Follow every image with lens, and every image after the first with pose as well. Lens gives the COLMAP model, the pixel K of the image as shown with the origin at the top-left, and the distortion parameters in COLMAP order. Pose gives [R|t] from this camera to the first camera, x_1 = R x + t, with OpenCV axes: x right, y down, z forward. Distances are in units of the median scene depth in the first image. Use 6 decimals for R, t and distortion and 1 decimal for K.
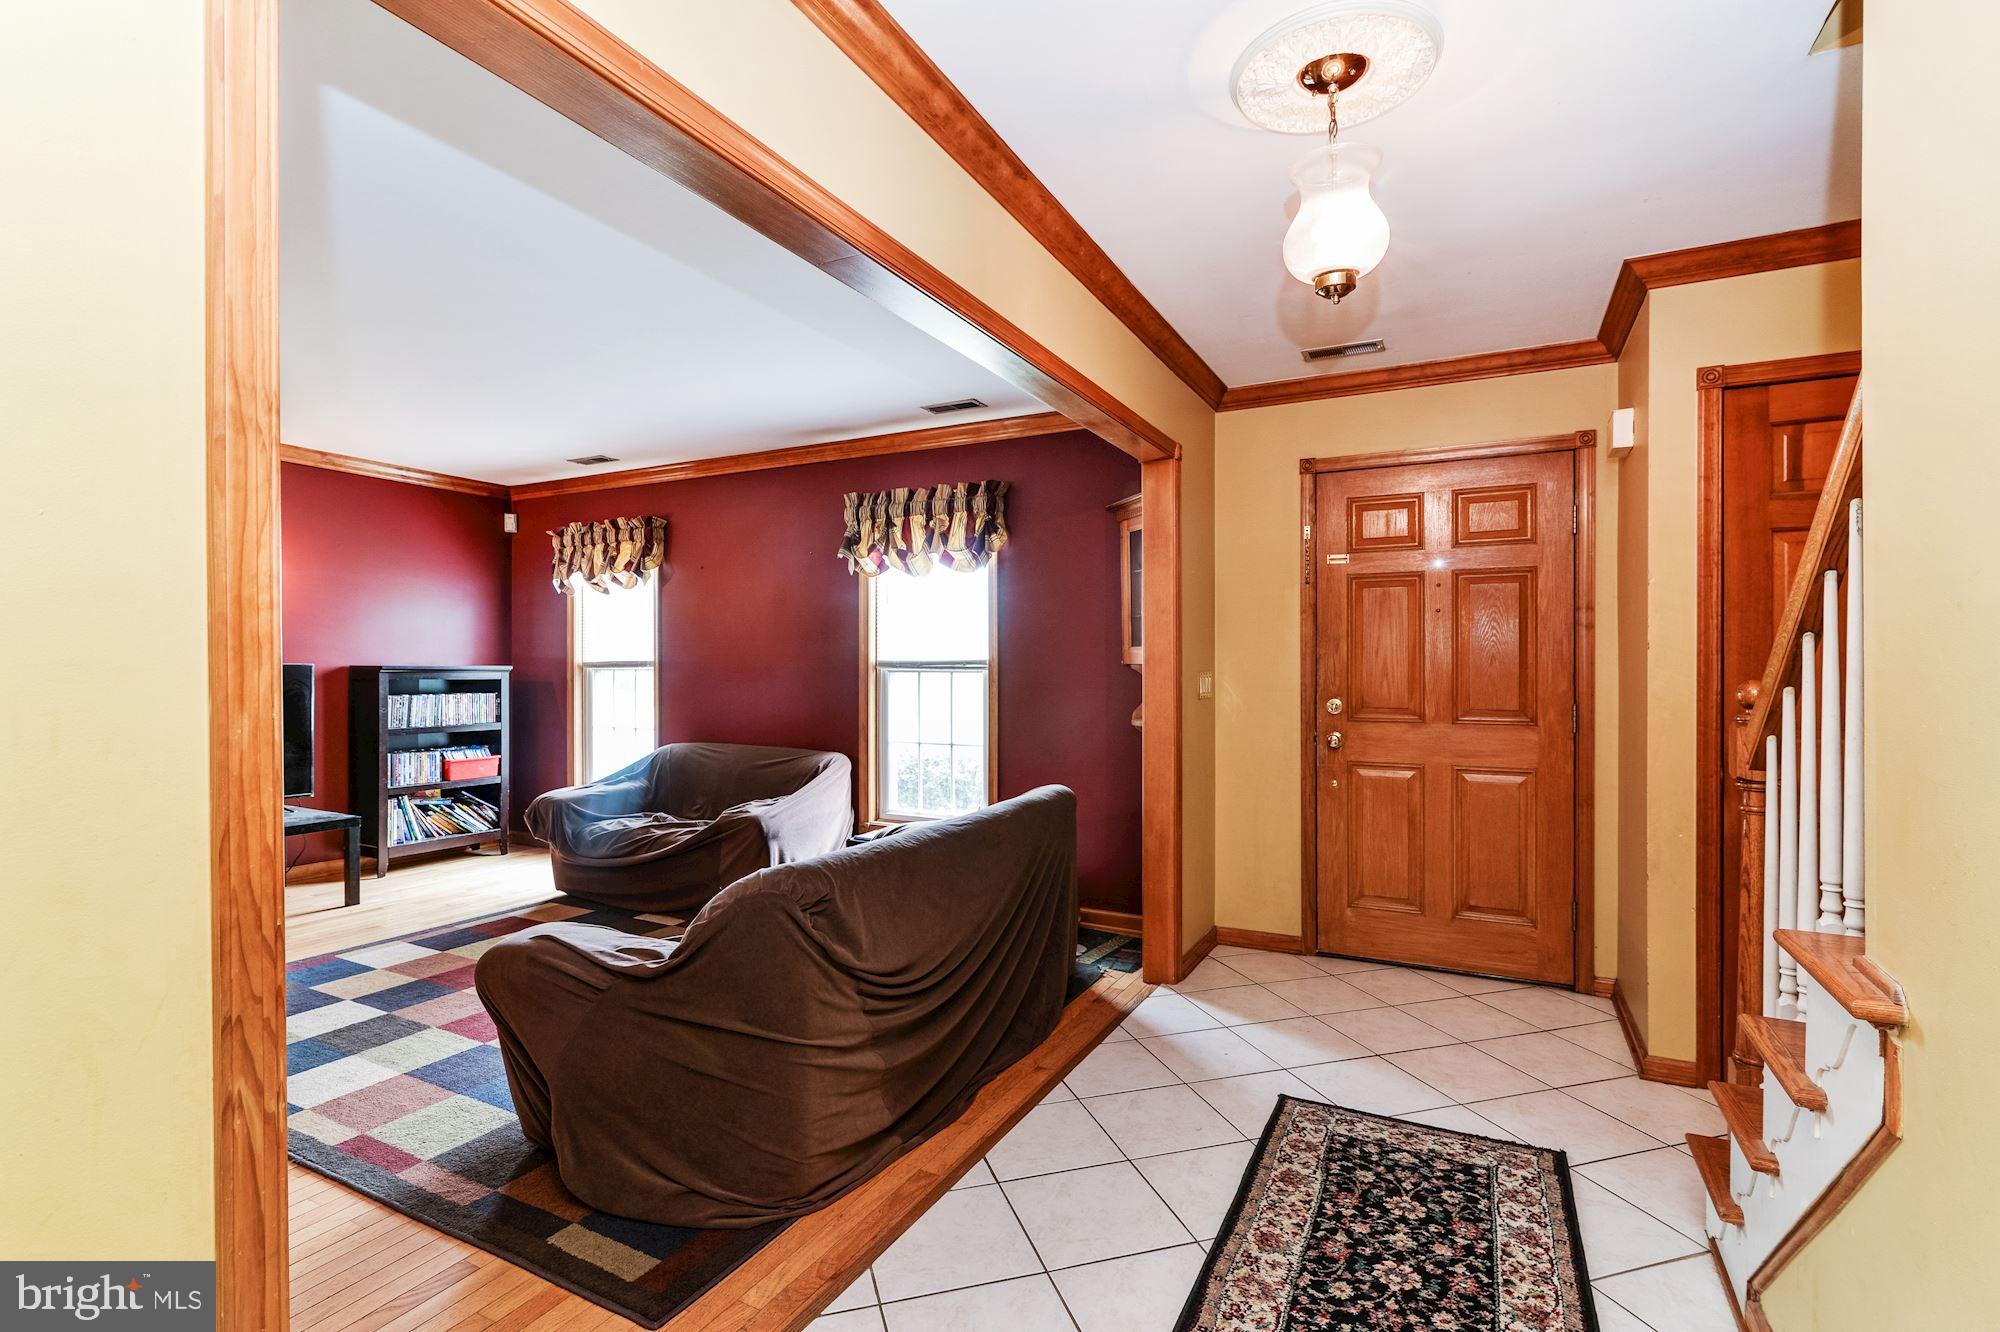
lens RADIAL K [[902.8, 0, 943.5], [0, 902.8, 666.2], [0, 0, 1]] dist [0.000273, -0.000130]
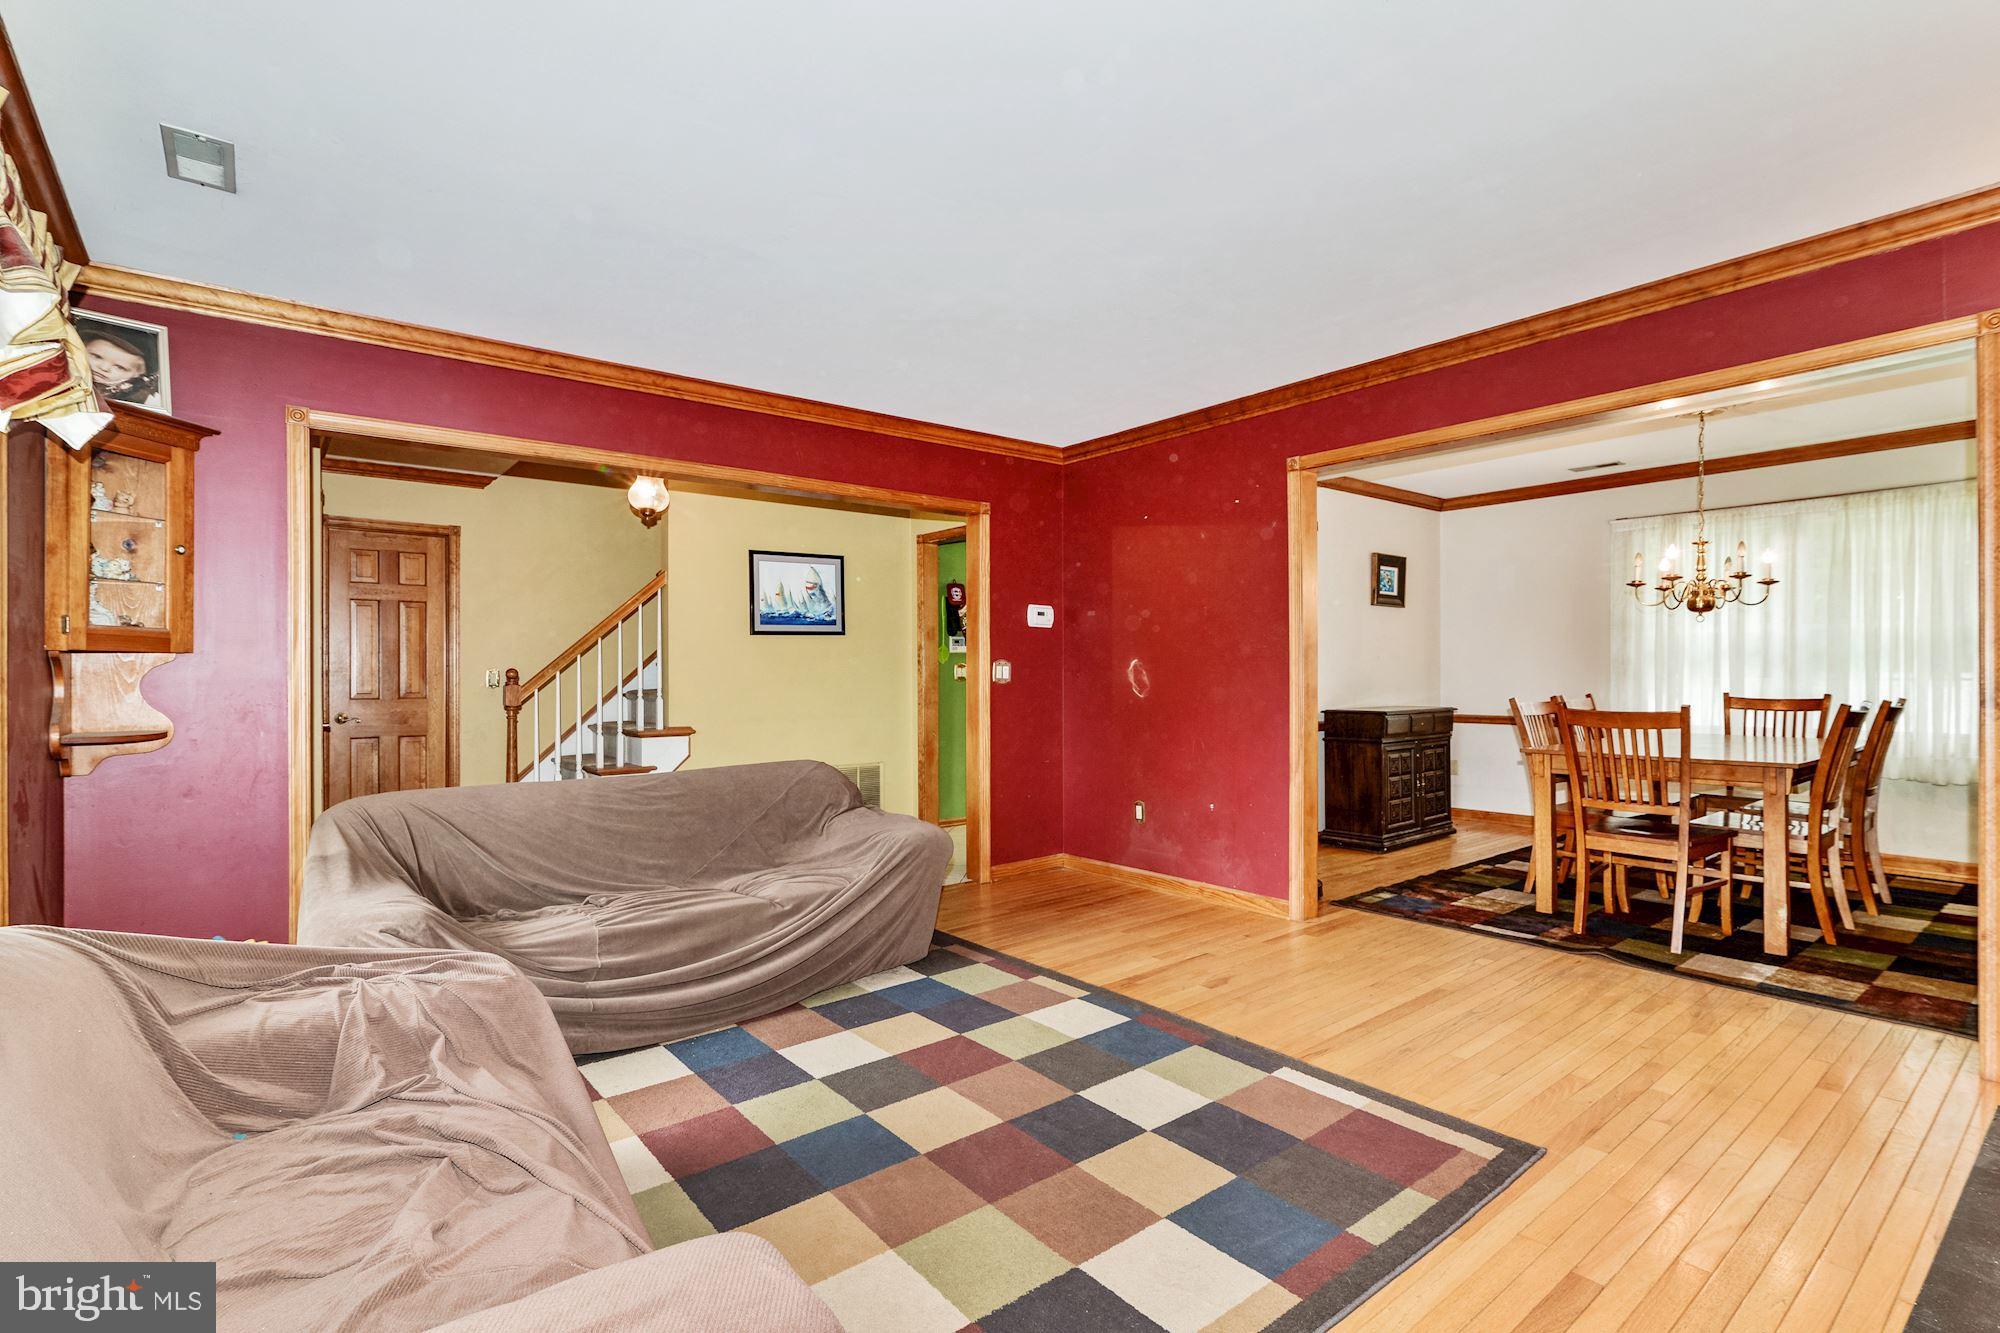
lens RADIAL K [[969.1, 0, 970.7], [0, 969.1, 668.4], [0, 0, 1]] dist [0.000438, 0.000105]
pose [[-0.921045, 0.002197, 0.389450, -0.605948], [0.002731, 0.999996, 0.000818, 0.012990], [-0.389447, 0.001817, -0.921047, 1.276377]]
